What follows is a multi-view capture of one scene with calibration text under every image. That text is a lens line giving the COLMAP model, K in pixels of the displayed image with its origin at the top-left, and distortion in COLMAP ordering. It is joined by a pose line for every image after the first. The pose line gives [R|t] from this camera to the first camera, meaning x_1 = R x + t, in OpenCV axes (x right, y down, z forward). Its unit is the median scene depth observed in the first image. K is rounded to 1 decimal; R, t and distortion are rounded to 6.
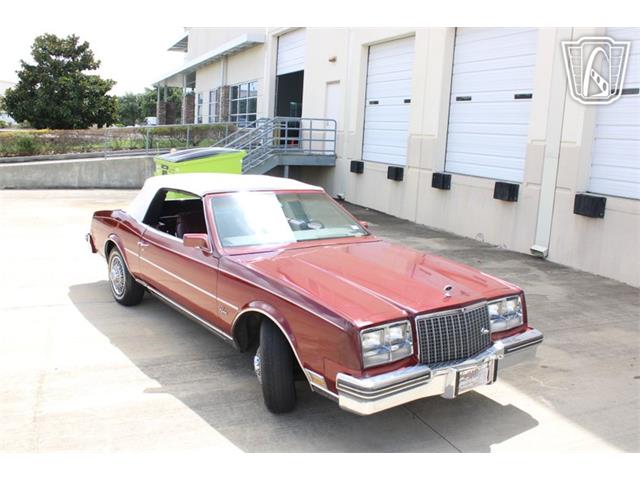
lens RADIAL K [[605.5, 0, 320.0], [0, 605.5, 240.0], [0, 0, 1]] dist [-0.092639, 0.015923]
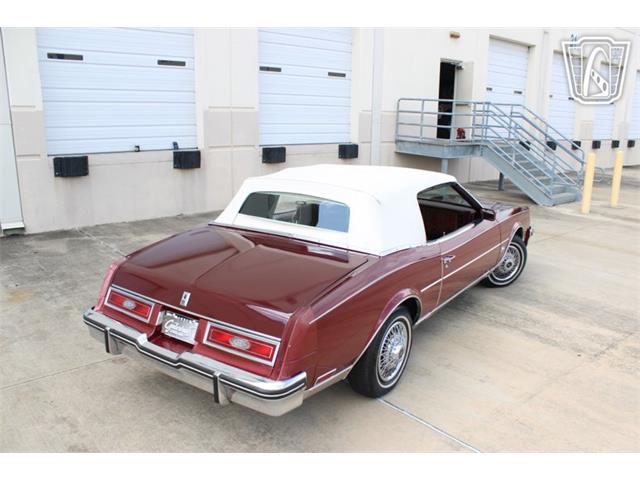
lens RADIAL K [[550.5, 0, 322.3], [0, 550.5, 237.6], [0, 0, 1]] dist [-0.163266, 0.153192]
pose [[-0.316530, -0.261209, 0.911909, -0.752373], [0.140898, 0.937728, 0.317511, -0.227940], [-0.938060, 0.228988, -0.260015, 1.105700]]
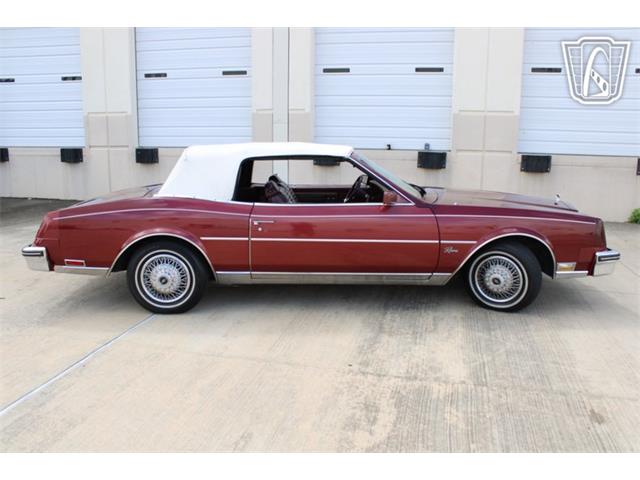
lens RADIAL K [[571.6, 0, 320.9], [0, 571.6, 240.1], [0, 0, 1]] dist [-0.161561, 0.159842]
pose [[0.577772, -0.191457, 0.793426, -0.739112], [0.163420, 0.979550, 0.117368, -0.037917], [-0.799671, 0.061850, 0.597244, 0.361525]]
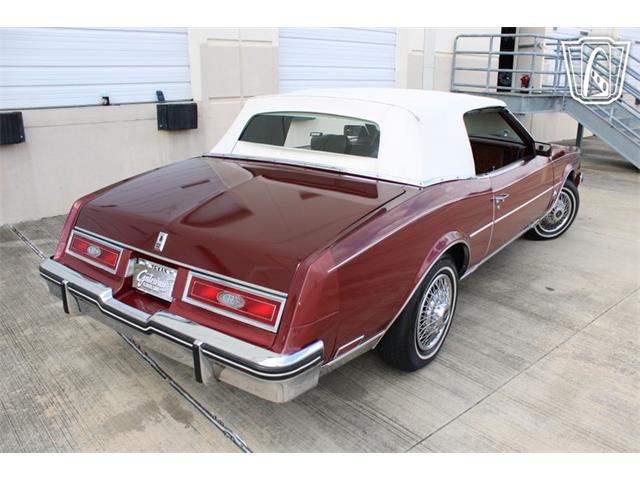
lens RADIAL K [[543.1, 0, 320.0], [0, 543.1, 240.0], [0, 0, 1]] dist [-0.151923, 0.129578]
pose [[-0.285619, -0.325404, 0.901407, -0.641302], [0.153467, 0.912920, 0.378188, -0.161928], [-0.945975, 0.246354, -0.210809, 1.082480]]
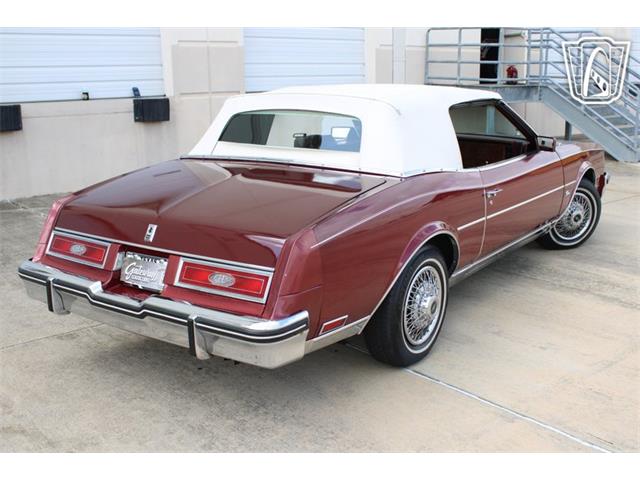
lens RADIAL K [[727.4, 0, 320.2], [0, 727.4, 230.9], [0, 0, 1]] dist [-0.107590, 0.134180]
pose [[-0.305257, -0.244584, 0.920324, -0.779346], [0.172484, 0.936266, 0.306031, -0.175623], [-0.936519, 0.252159, -0.243615, 1.117943]]
